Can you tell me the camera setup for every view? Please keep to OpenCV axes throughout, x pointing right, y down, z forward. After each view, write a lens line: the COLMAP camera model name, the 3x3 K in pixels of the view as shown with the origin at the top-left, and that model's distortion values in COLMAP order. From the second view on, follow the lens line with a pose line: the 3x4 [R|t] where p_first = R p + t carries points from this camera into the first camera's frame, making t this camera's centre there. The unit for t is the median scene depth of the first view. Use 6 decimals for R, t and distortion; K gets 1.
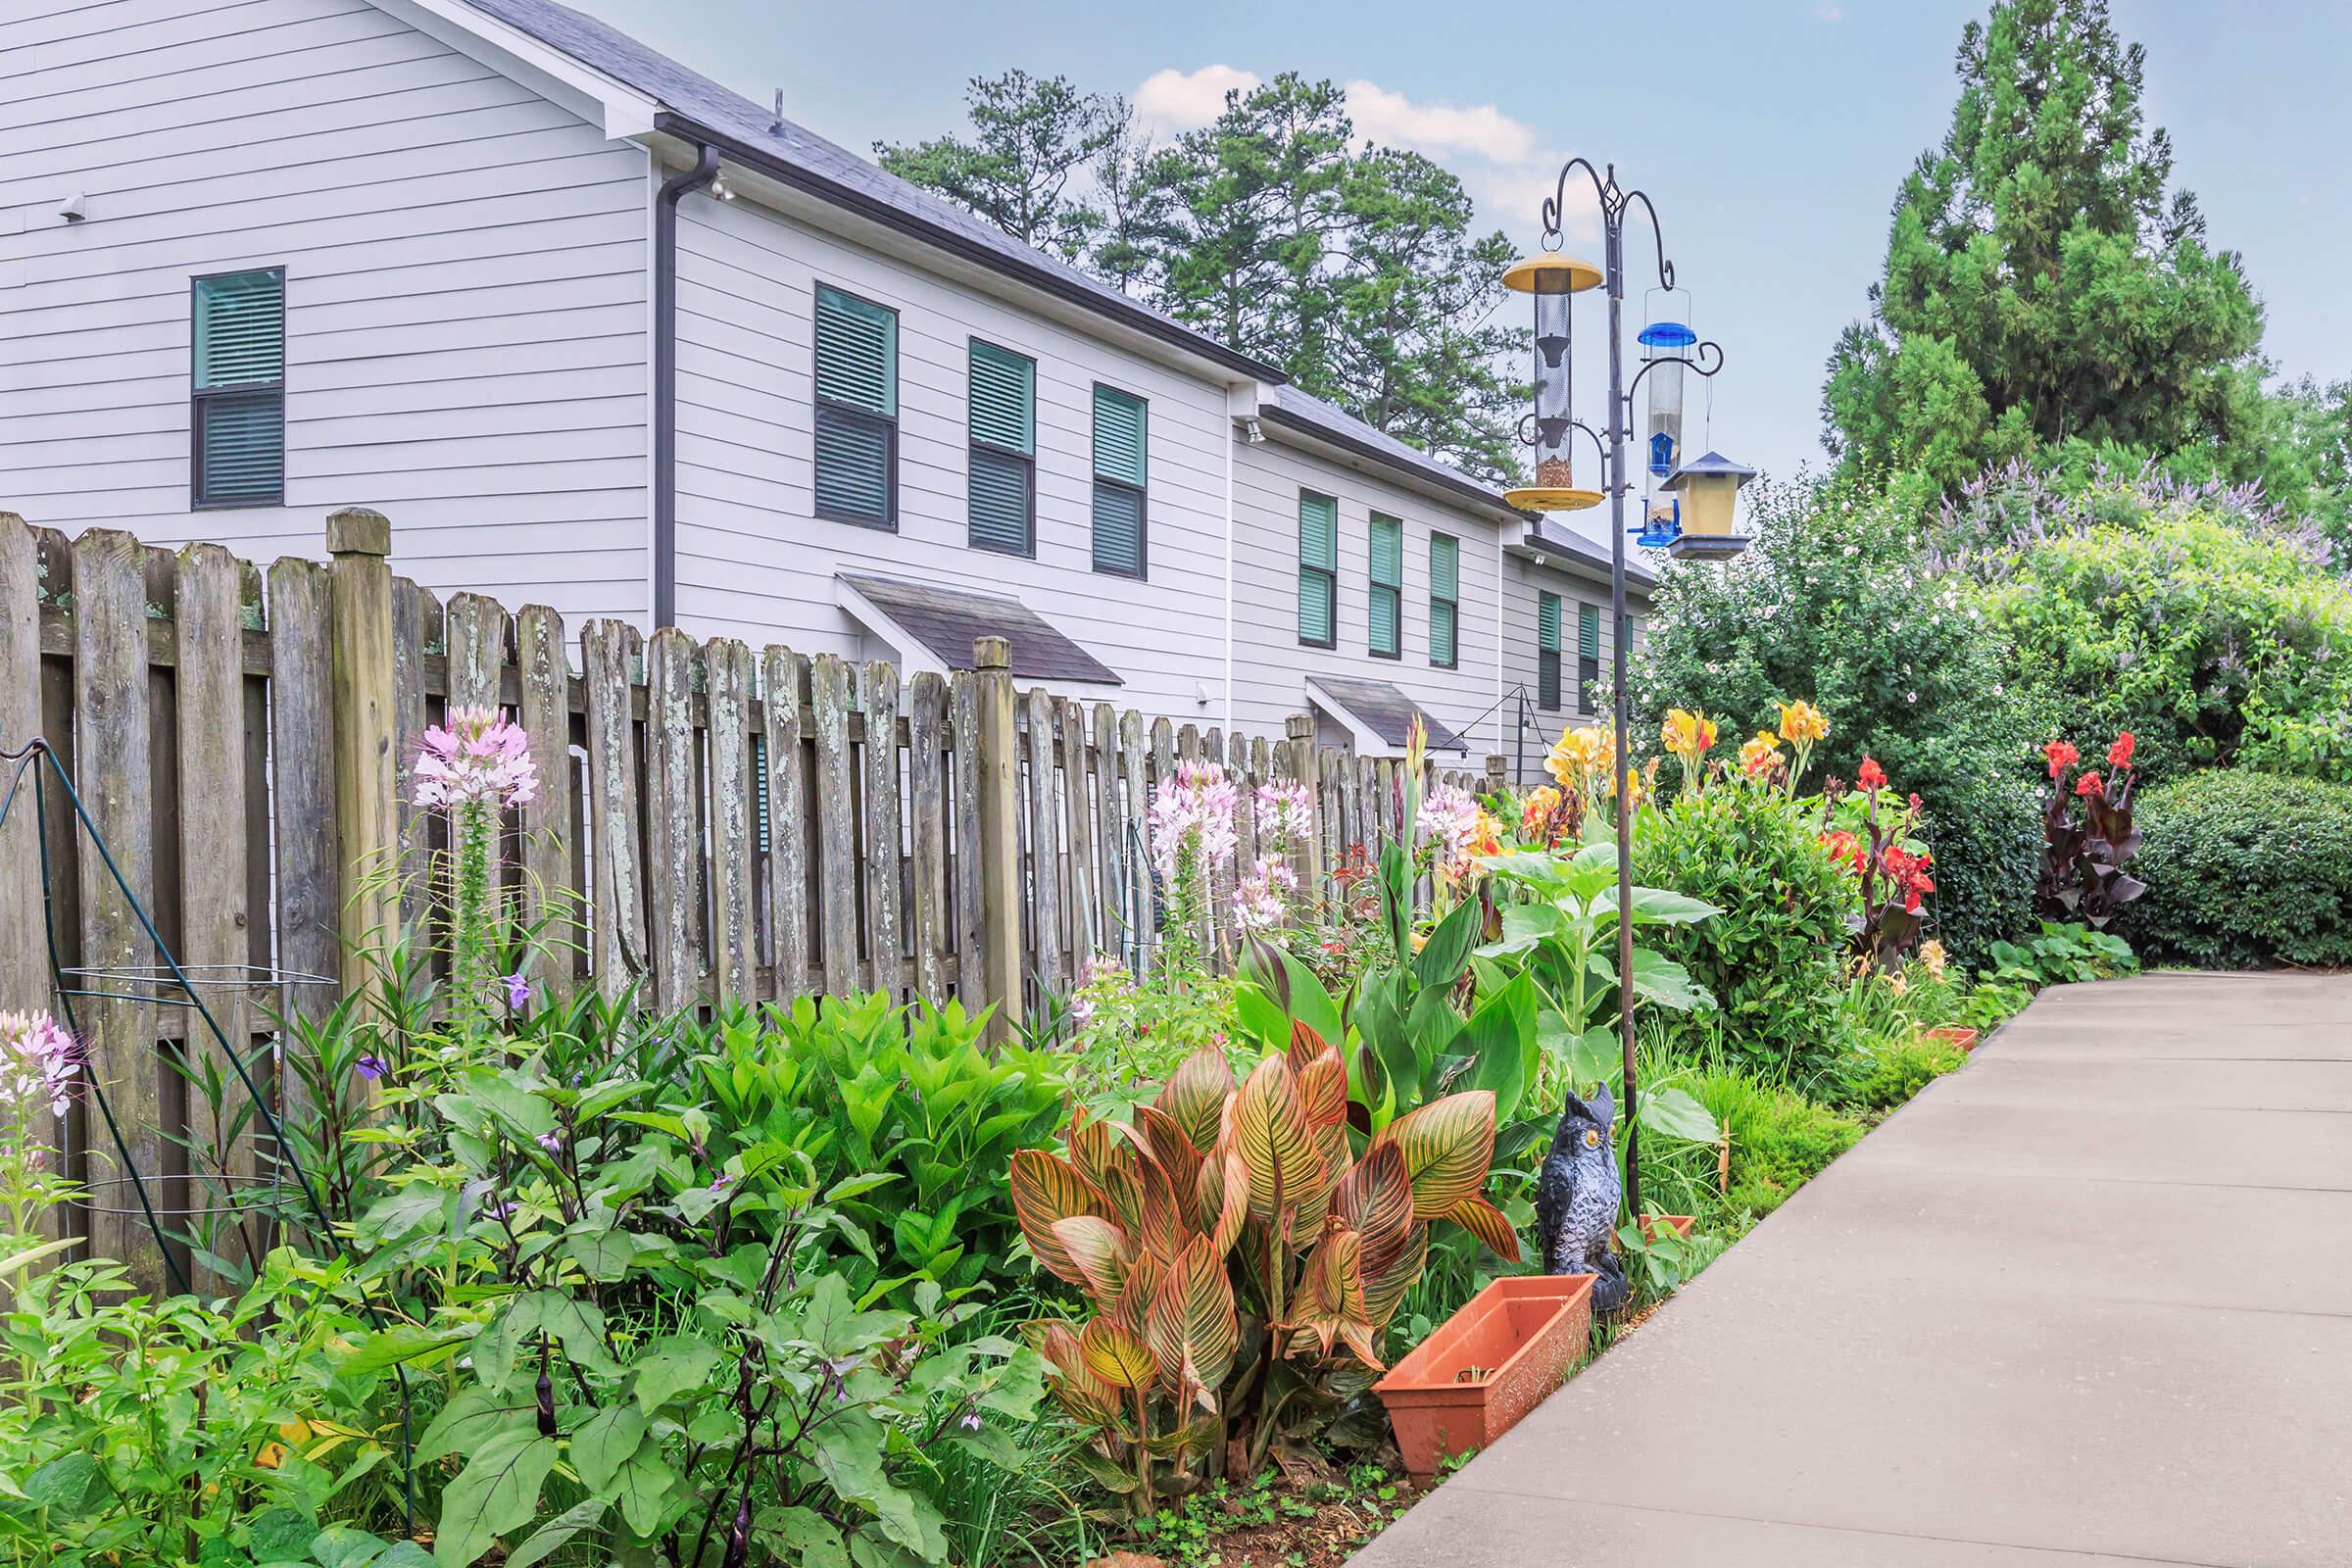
lens RADIAL K [[1538.3, 0, 1176.0], [0, 1538.3, 784.0], [0, 0, 1]] dist [0.002660, 0.000688]
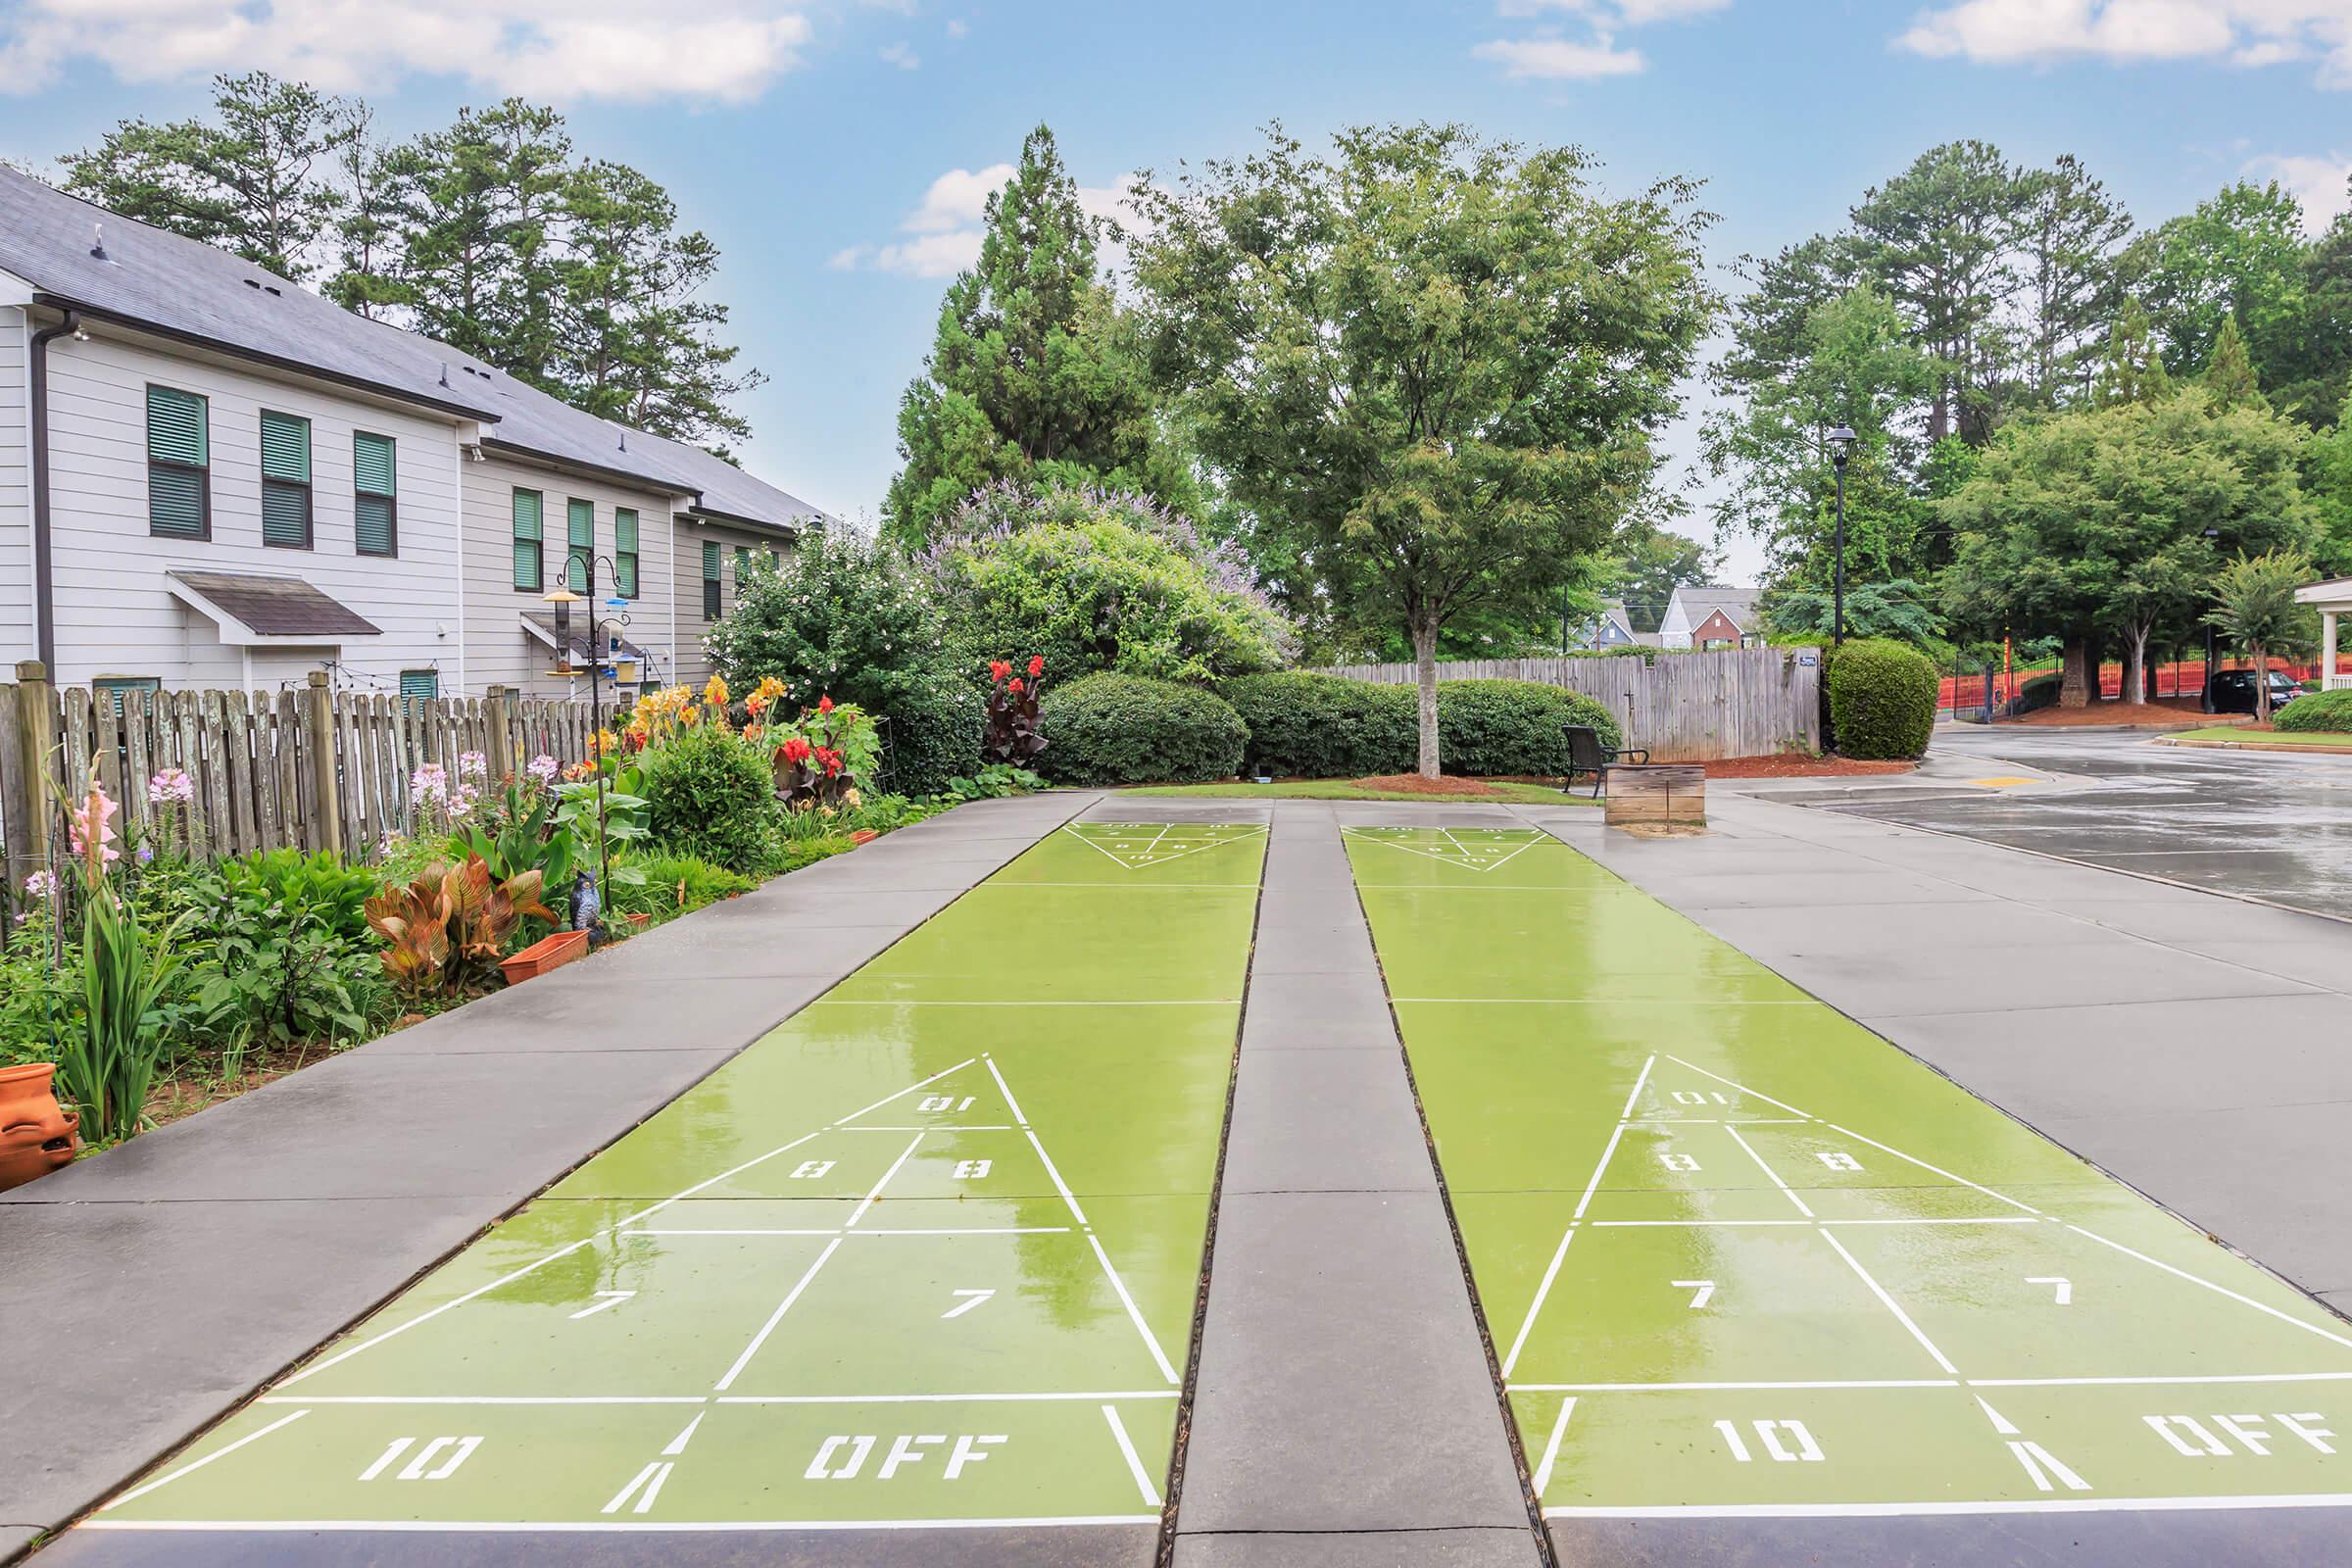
lens RADIAL K [[1290.9, 0, 1177.8], [0, 1290.9, 764.2], [0, 0, 1]] dist [-0.042555, 0.016873]
pose [[0.861214, -0.022896, 0.507727, 0.001348], [-0.031603, 0.994639, 0.098459, -0.052715], [-0.507260, -0.100840, 0.855873, -0.315499]]
